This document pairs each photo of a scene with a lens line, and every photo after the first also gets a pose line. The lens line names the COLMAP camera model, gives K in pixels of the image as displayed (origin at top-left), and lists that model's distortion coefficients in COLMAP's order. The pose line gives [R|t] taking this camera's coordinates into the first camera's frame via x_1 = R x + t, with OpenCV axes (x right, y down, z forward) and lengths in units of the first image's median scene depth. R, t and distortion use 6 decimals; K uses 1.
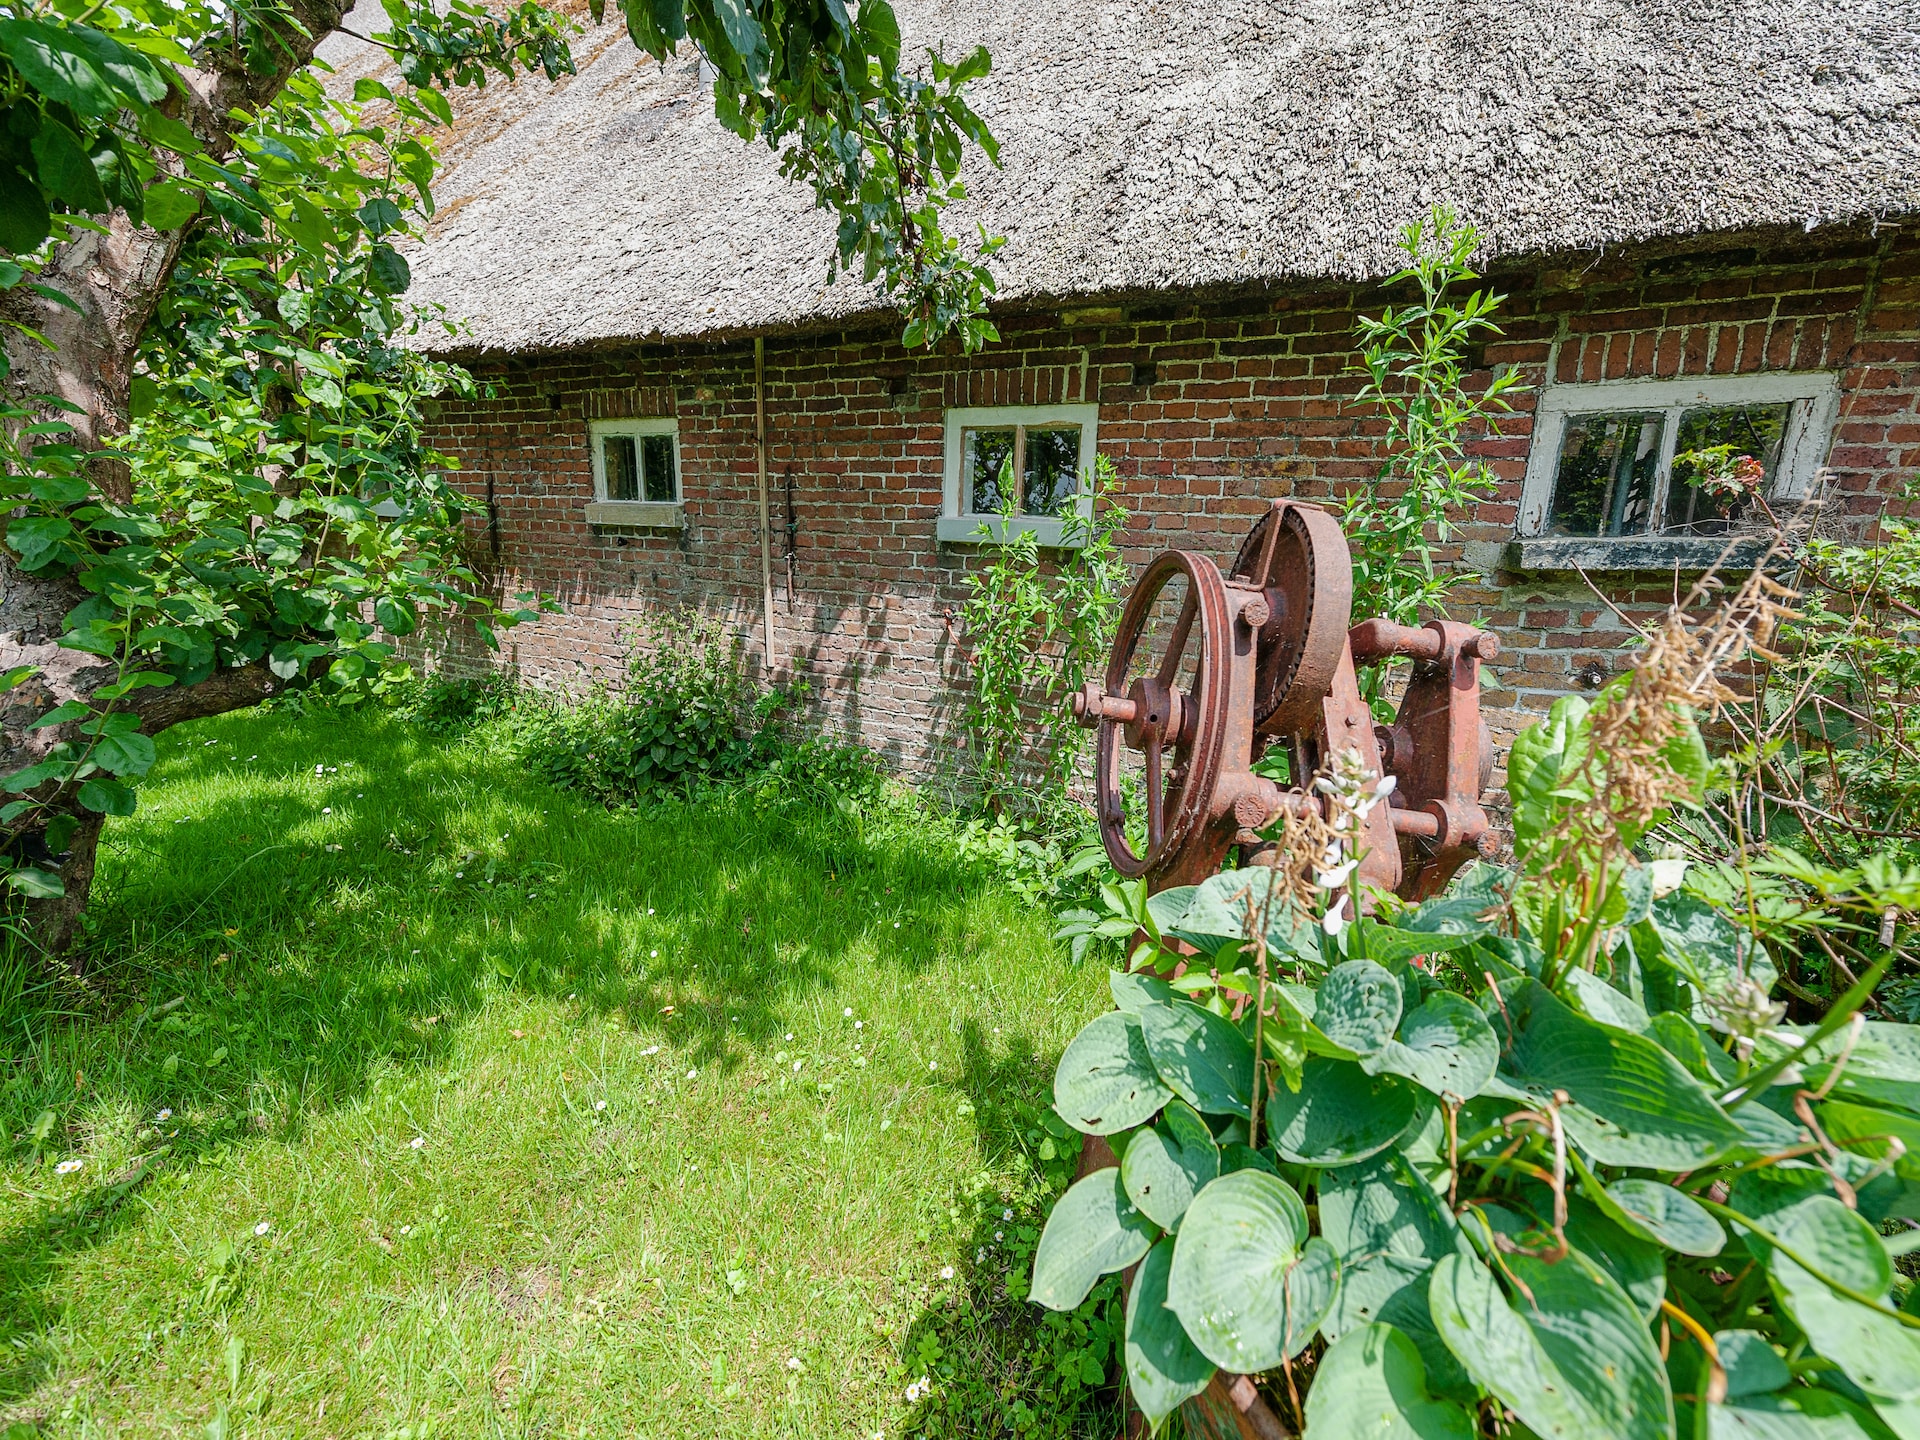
lens RADIAL K [[755.6, 0, 961.7], [0, 755.6, 687.1], [0, 0, 1]] dist [0.017793, 0.000048]
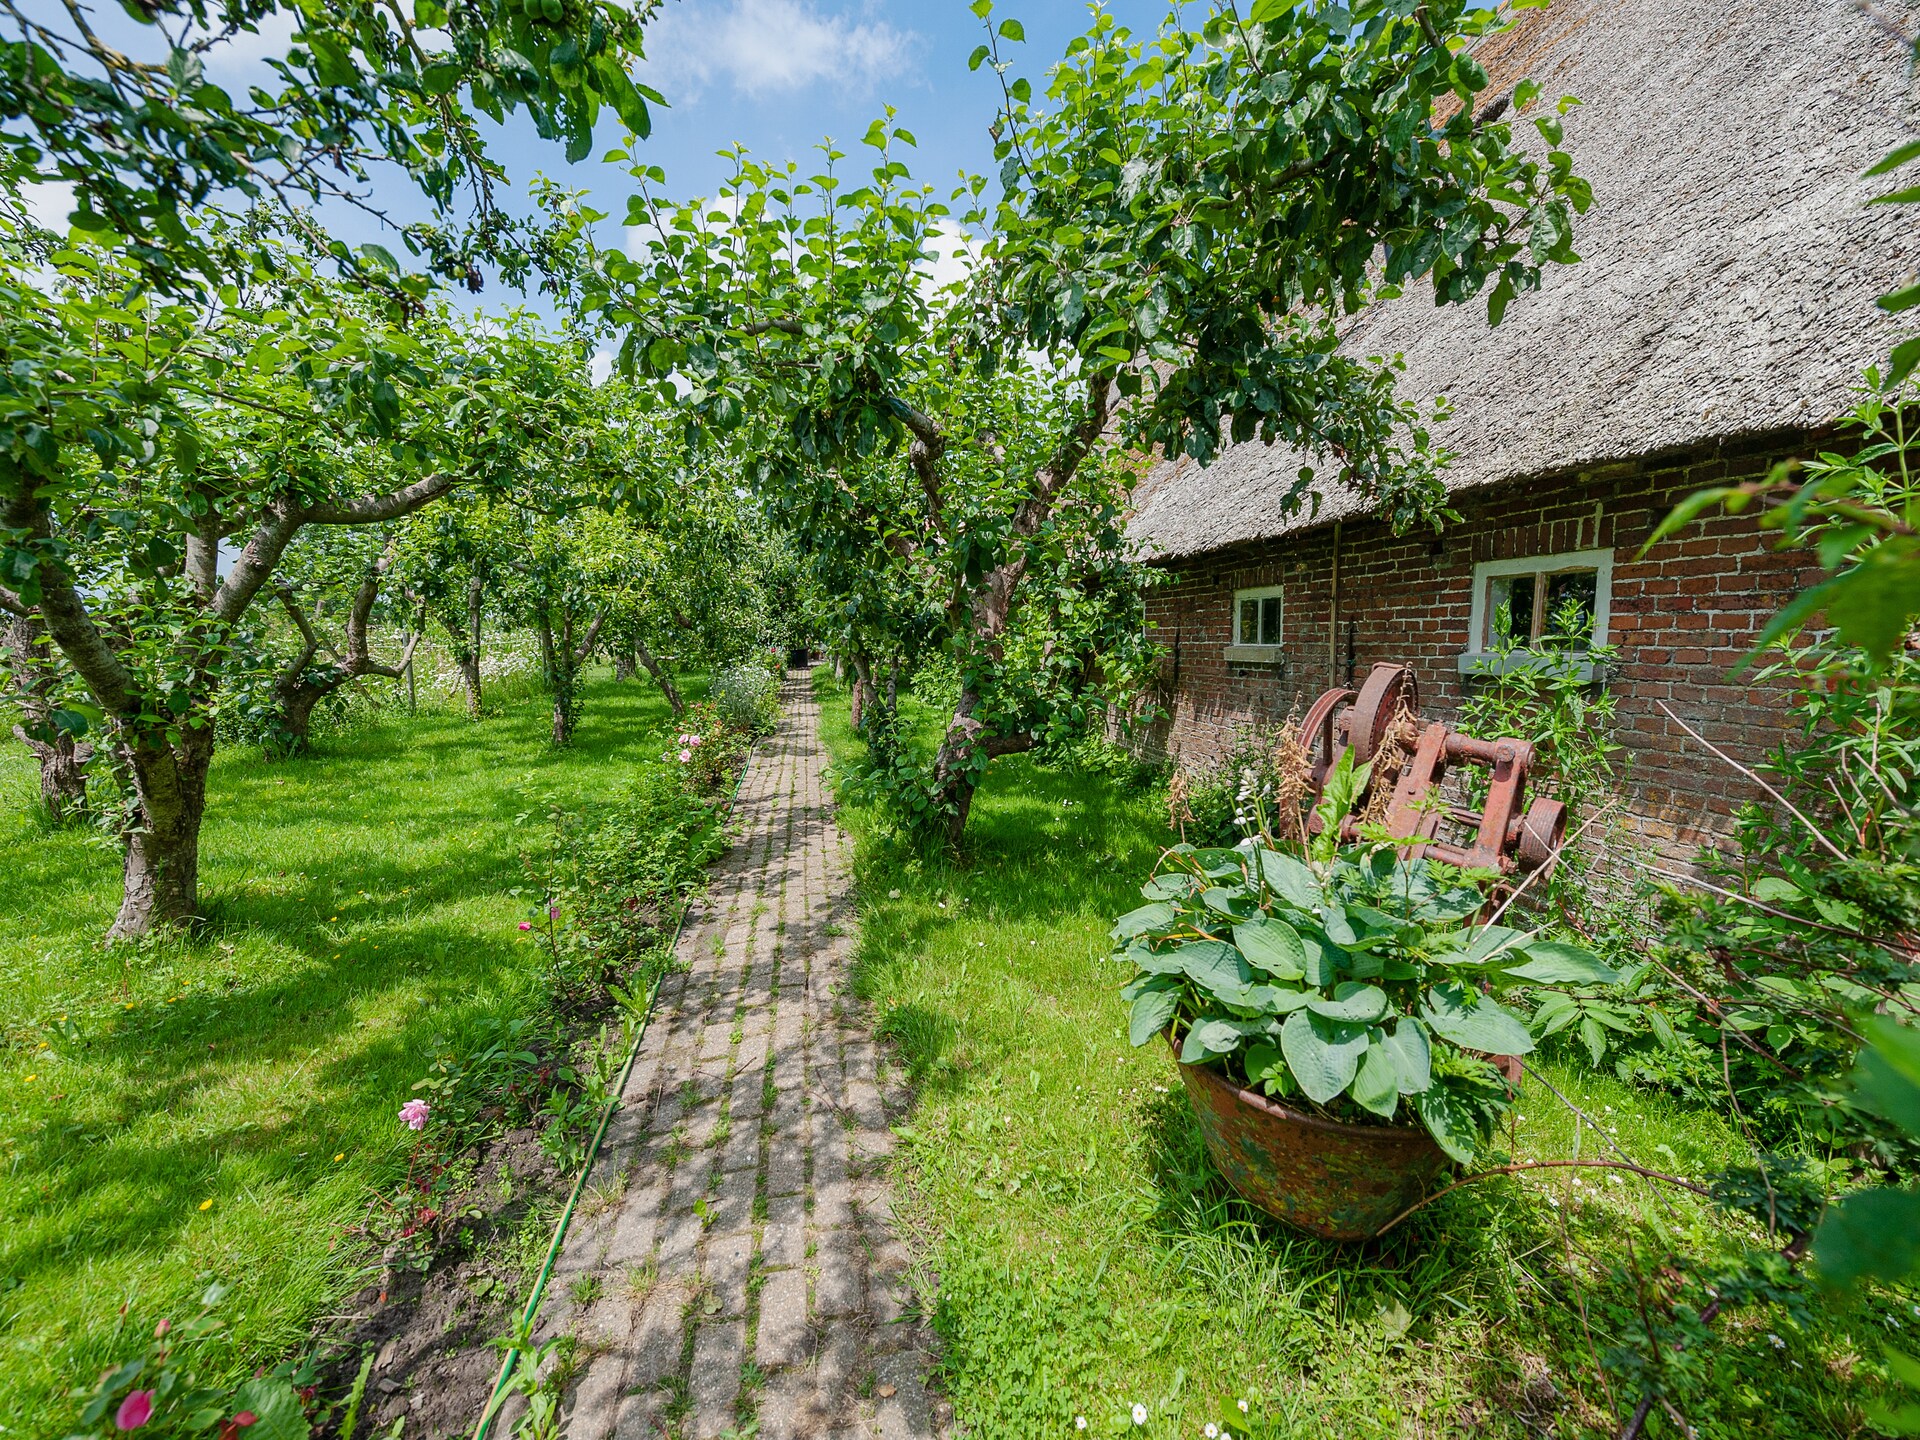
lens RADIAL K [[755.6, 0, 961.7], [0, 755.6, 687.1], [0, 0, 1]] dist [0.017793, 0.000048]
pose [[0.602165, 0.014939, -0.798232, 0.437822], [-0.141329, 0.986029, -0.088161, 0.037444], [0.785763, 0.165901, 0.595864, -0.290059]]
